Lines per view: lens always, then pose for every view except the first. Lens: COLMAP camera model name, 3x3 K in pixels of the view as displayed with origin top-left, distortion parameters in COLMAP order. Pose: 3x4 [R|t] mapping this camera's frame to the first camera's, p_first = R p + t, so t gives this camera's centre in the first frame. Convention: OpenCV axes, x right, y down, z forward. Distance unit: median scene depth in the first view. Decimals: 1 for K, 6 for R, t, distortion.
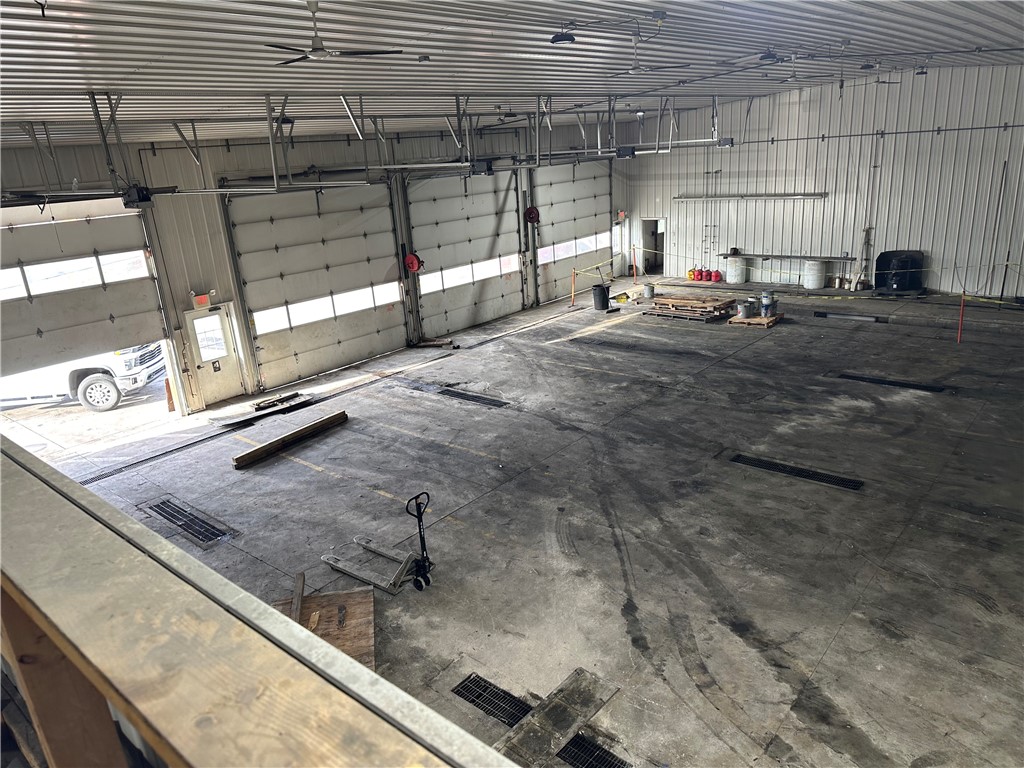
lens RADIAL K [[716.3, 0, 512.0], [0, 716.3, 384.0], [0, 0, 1]] dist [0.179298, -0.267109]
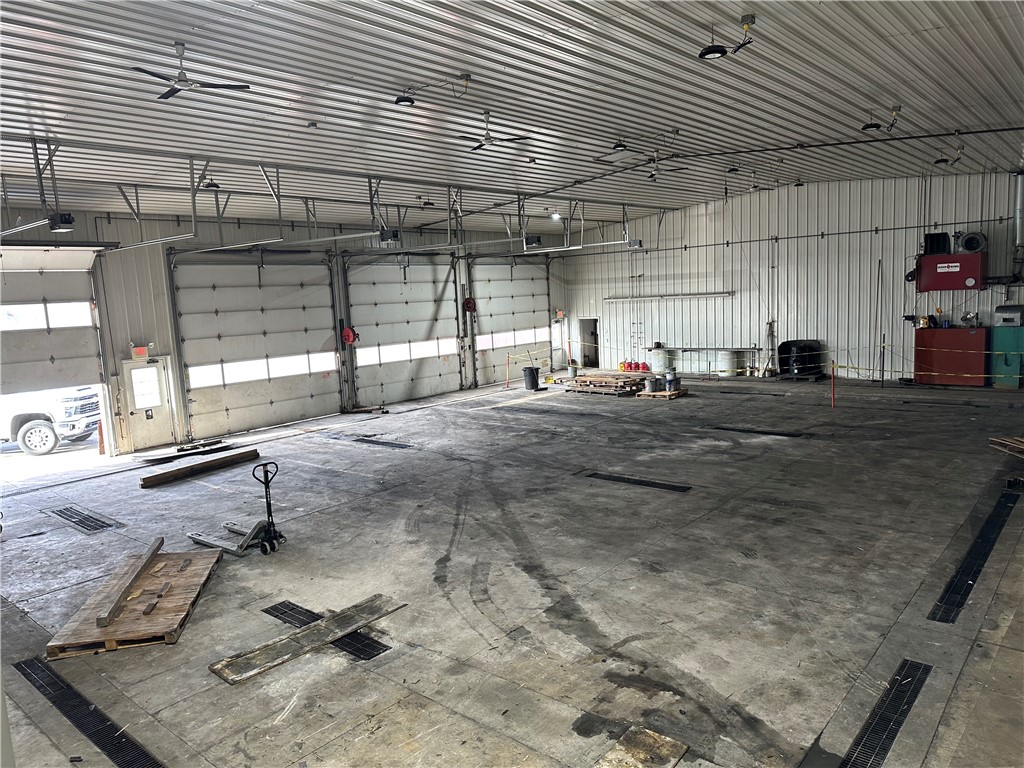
lens RADIAL K [[716.3, 0, 512.0], [0, 716.3, 384.0], [0, 0, 1]] dist [0.179298, -0.267109]
pose [[0.999865, 0.016124, -0.003290, 0.139171], [-0.016455, 0.981829, -0.189052, 0.130544], [0.000182, 0.189081, 0.981962, -0.081261]]
